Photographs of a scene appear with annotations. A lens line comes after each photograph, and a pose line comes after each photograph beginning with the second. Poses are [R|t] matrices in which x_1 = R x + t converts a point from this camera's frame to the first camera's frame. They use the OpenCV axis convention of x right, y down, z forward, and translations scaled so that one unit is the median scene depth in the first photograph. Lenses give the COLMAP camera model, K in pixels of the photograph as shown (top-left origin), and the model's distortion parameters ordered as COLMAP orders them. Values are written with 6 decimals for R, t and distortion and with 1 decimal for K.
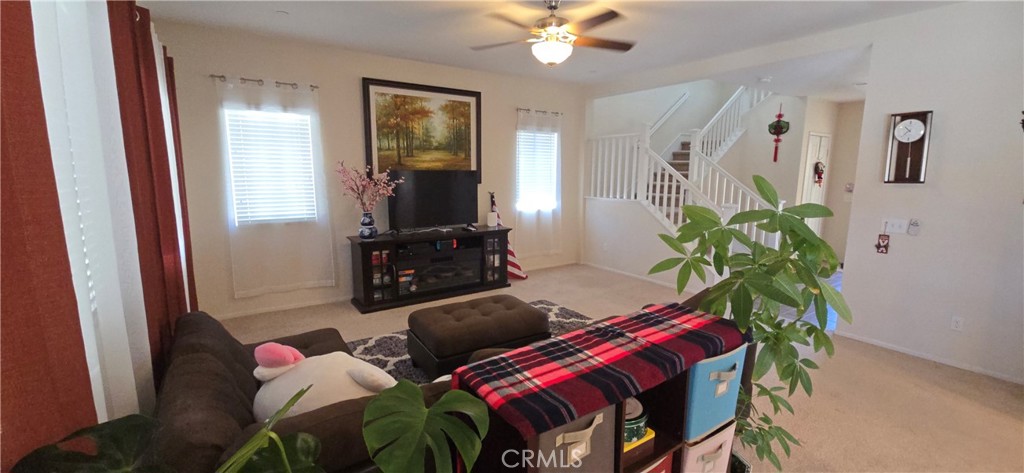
lens RADIAL K [[412.2, 0, 508.8], [0, 412.2, 230.8], [0, 0, 1]] dist [-0.007682, -0.000354]
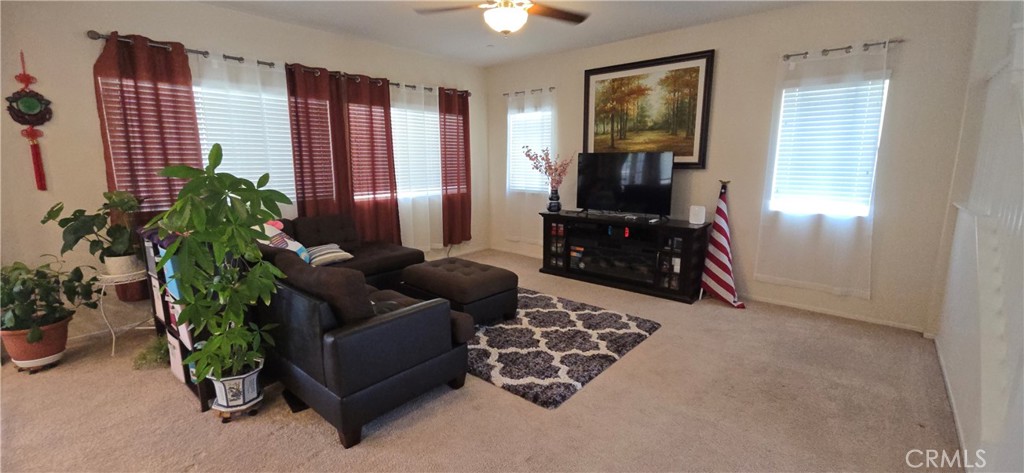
lens RADIAL K [[412.2, 0, 508.8], [0, 412.2, 230.8], [0, 0, 1]] dist [-0.007682, -0.000354]
pose [[0.253739, 0.160731, -0.953825, 0.660464], [-0.134633, 0.982367, 0.129726, -0.055080], [0.957857, 0.095500, 0.270905, 0.485472]]
